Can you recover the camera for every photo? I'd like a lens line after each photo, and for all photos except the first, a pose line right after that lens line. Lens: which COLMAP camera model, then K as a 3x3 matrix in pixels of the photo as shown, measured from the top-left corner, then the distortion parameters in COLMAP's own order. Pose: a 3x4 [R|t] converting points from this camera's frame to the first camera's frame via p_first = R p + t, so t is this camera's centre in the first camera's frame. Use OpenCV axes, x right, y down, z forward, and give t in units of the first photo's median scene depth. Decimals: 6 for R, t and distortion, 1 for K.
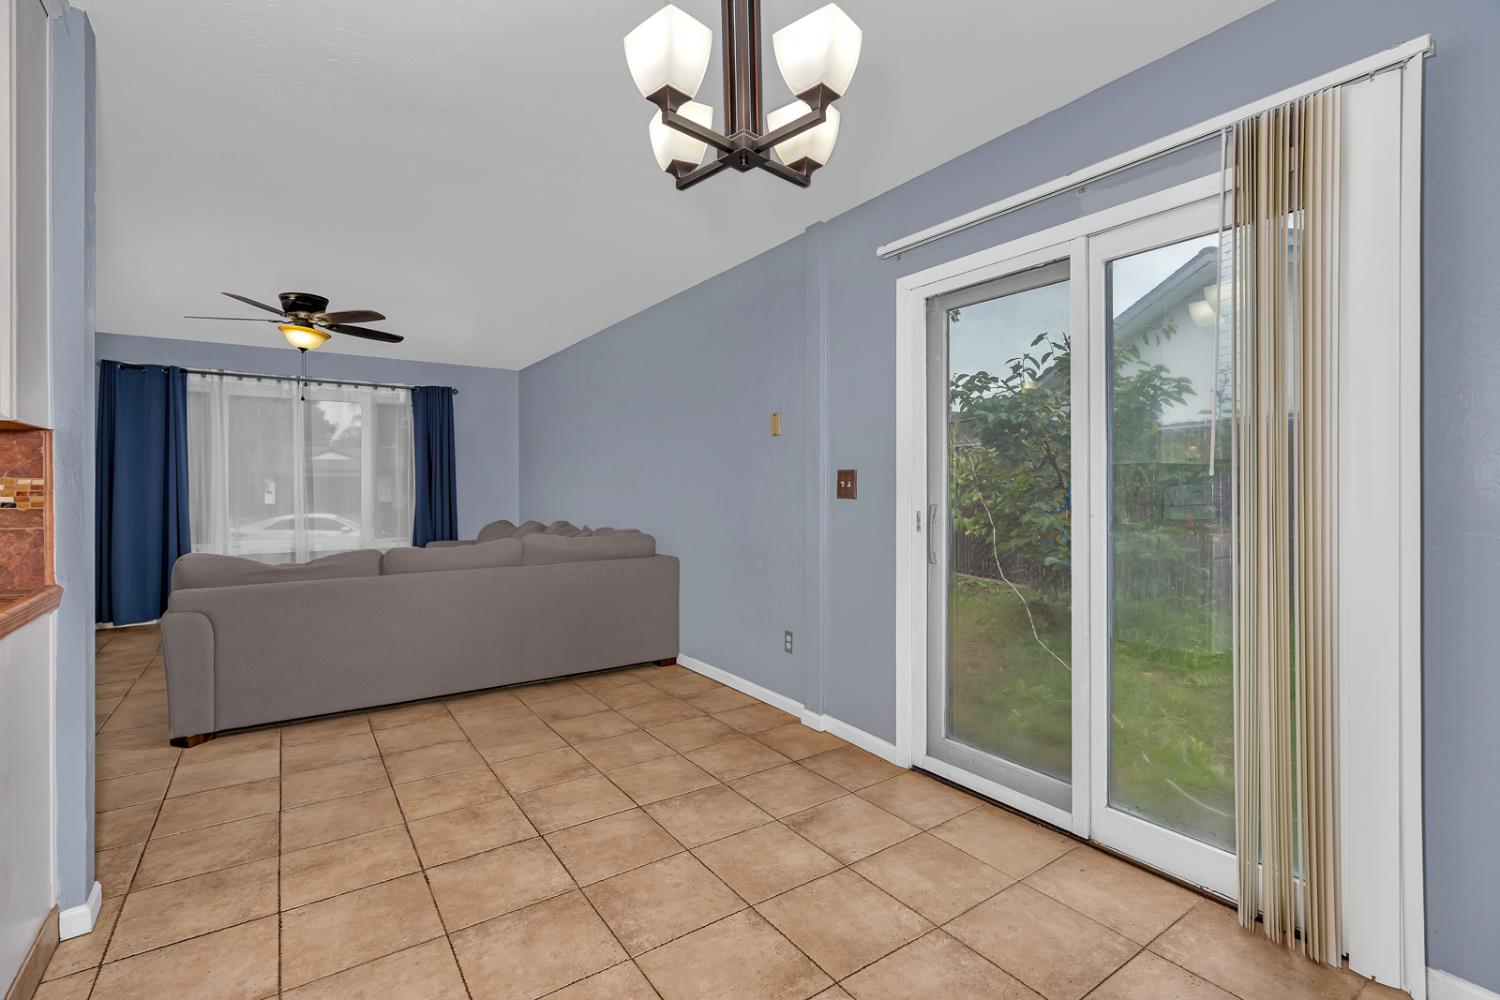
lens RADIAL K [[691.4, 0, 766.1], [0, 691.4, 484.2], [0, 0, 1]] dist [-0.004248, 0.001983]
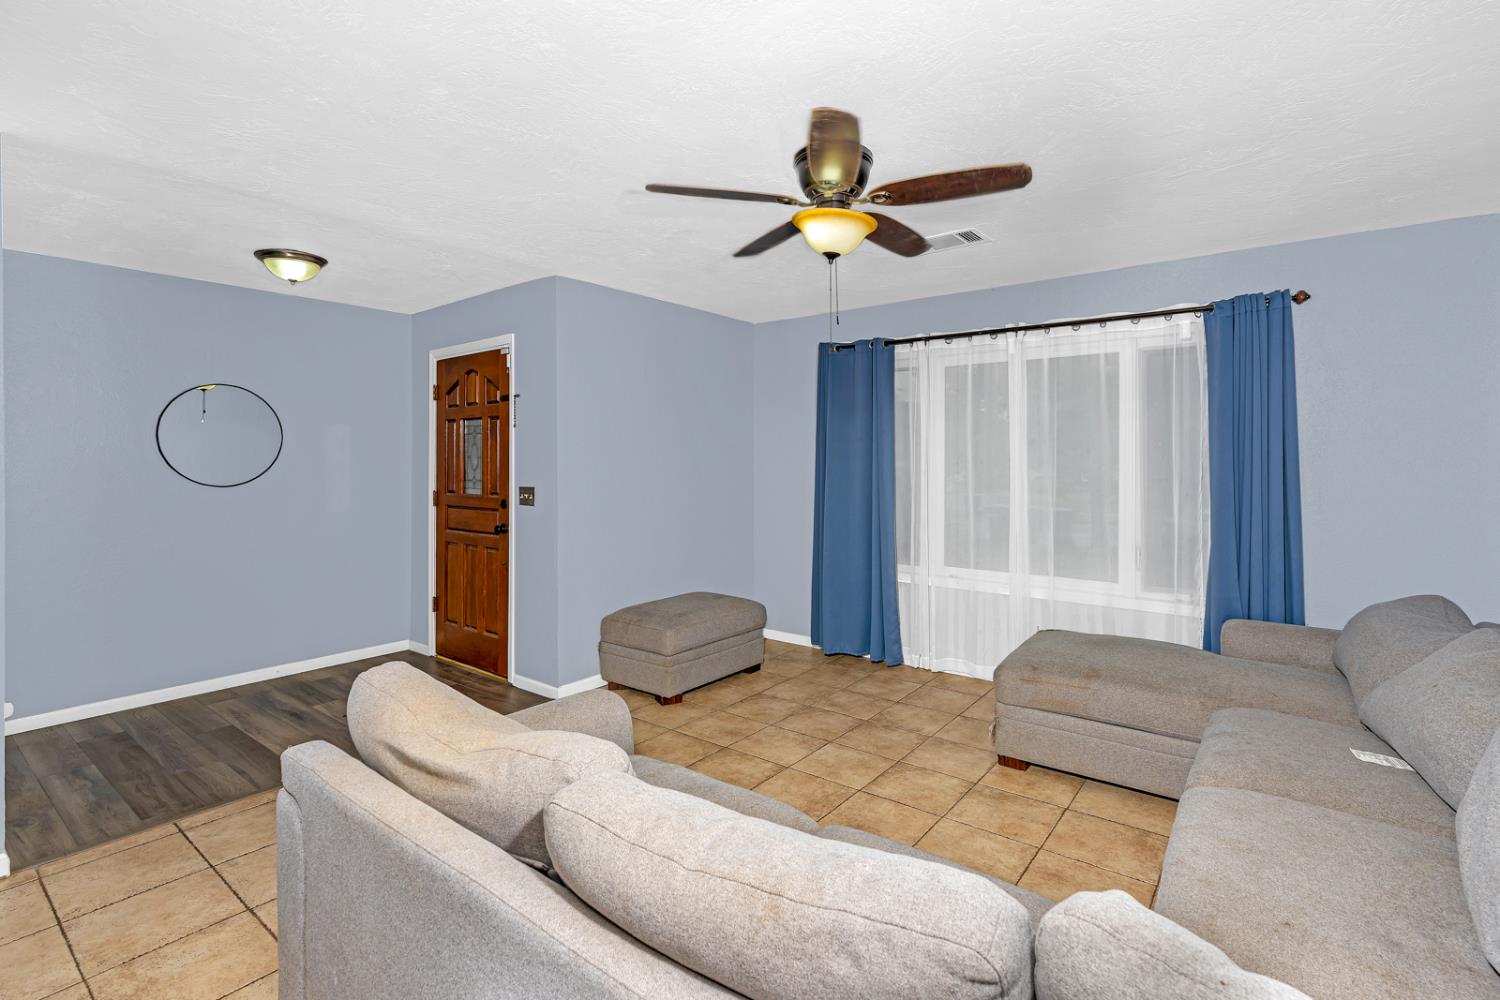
lens RADIAL K [[691.4, 0, 752.6], [0, 691.4, 464.3], [0, 0, 1]] dist [-0.004248, 0.001983]
pose [[0.310498, 0.006050, -0.950555, -0.138530], [-0.002462, 0.999982, 0.005560, -0.027696], [0.950571, 0.000614, 0.310507, 0.547046]]
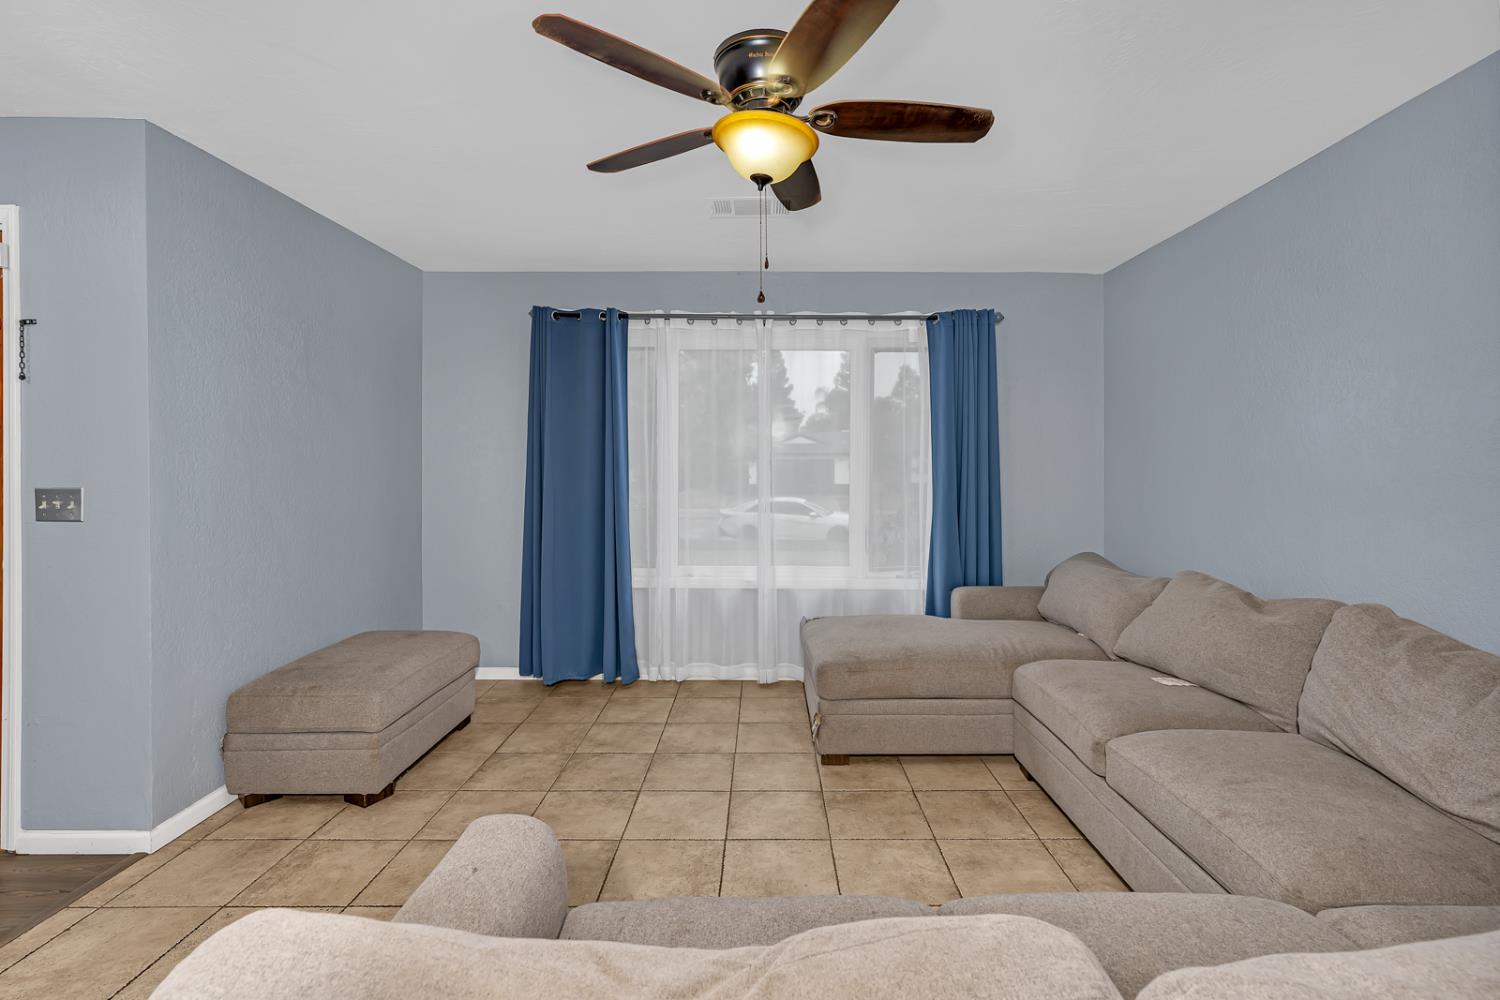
lens RADIAL K [[691.4, 0, 769.9], [0, 691.4, 473.0], [0, 0, 1]] dist [-0.004248, 0.001983]
pose [[0.823033, 0.010110, -0.567903, -0.303181], [-0.003679, 0.999915, 0.012470, -0.016726], [0.567981, -0.008174, 0.823001, 0.466195]]
